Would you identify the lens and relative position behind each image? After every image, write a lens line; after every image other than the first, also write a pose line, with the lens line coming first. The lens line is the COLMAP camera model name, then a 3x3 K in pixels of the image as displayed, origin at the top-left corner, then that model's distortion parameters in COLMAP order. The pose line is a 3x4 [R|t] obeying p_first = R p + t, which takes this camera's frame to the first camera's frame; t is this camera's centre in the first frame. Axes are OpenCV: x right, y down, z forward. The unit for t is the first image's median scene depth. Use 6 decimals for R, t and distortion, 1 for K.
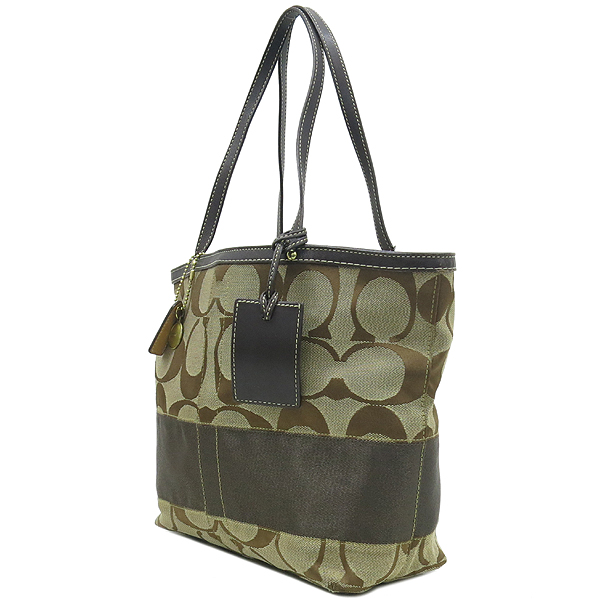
lens RADIAL K [[1047.7, 0, 300.0], [0, 1047.7, 300.0], [0, 0, 1]] dist [0.043098, 0.158277]
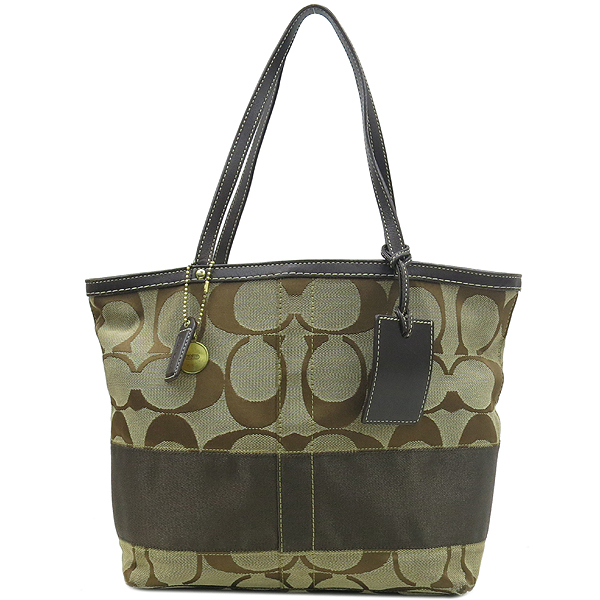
lens RADIAL K [[1047.7, 0, 300.0], [0, 1047.7, 300.0], [0, 0, 1]] dist [0.043098, 0.158277]
pose [[0.604433, -0.008558, 0.796610, -0.871222], [-0.007467, 0.999838, 0.016407, -0.031590], [-0.796621, -0.015865, 0.604271, 0.480562]]
